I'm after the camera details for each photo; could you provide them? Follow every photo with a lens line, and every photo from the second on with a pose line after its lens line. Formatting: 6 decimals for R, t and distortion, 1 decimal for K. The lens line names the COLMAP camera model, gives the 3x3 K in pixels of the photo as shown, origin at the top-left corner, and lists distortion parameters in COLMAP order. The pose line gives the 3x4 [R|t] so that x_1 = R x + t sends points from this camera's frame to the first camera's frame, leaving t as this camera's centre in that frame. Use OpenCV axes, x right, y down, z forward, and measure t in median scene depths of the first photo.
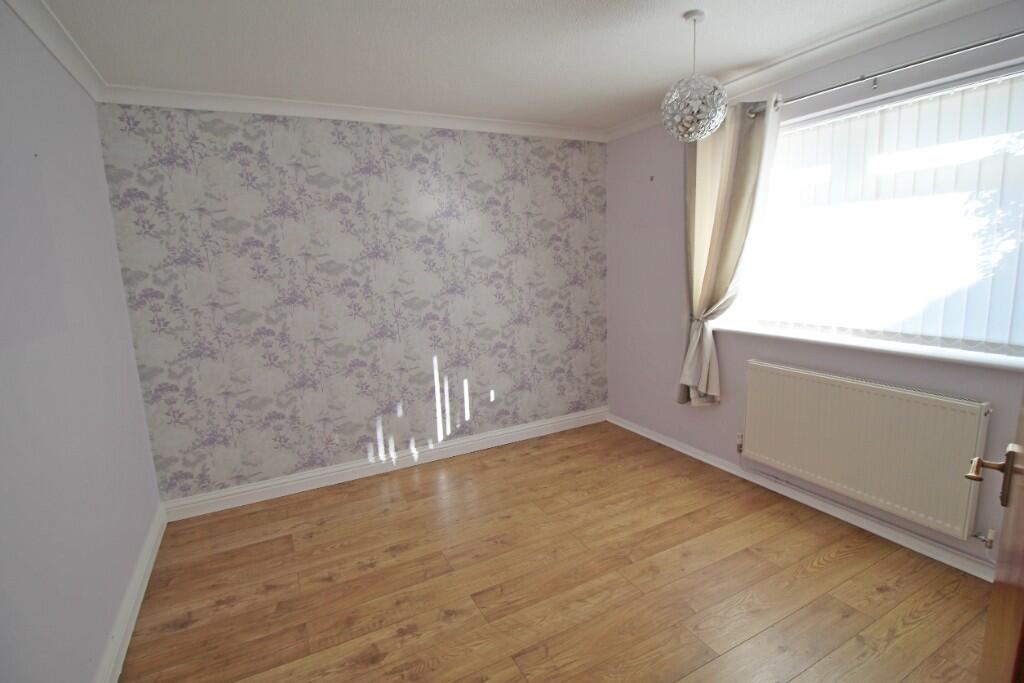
lens RADIAL K [[482.5, 0, 514.4], [0, 482.5, 341.1], [0, 0, 1]] dist [-0.012138, -0.001491]
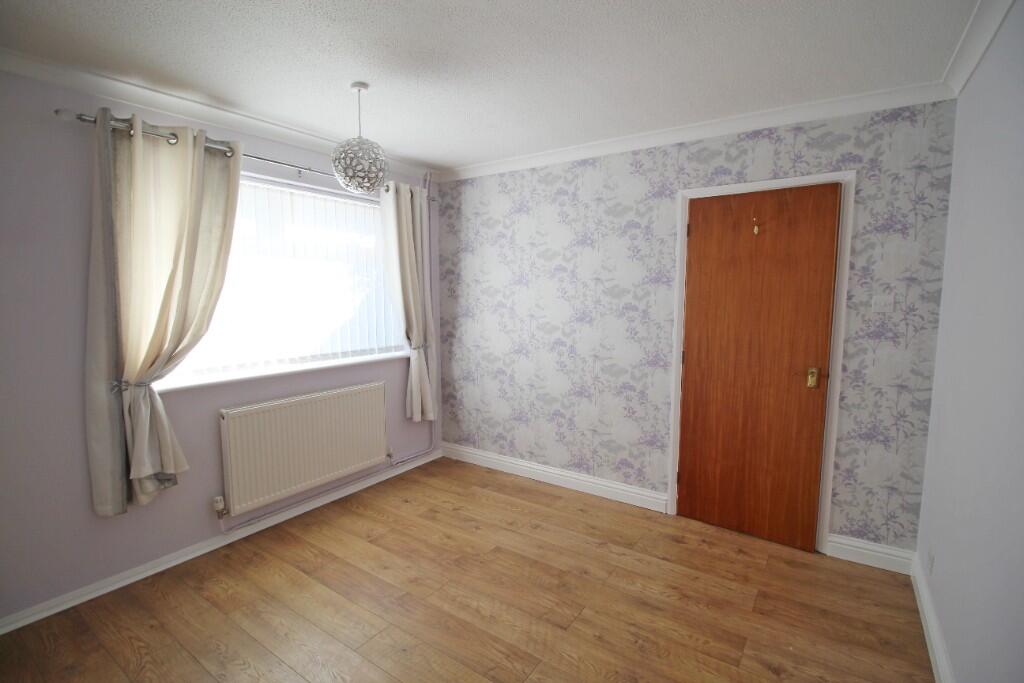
lens RADIAL K [[482.5, 0, 513.7], [0, 482.5, 342.5], [0, 0, 1]] dist [-0.012138, -0.001491]
pose [[-0.469686, -0.051865, 0.881309, -0.726852], [0.159180, 0.976936, 0.142326, -0.165795], [-0.868364, 0.207136, -0.450597, 1.150139]]
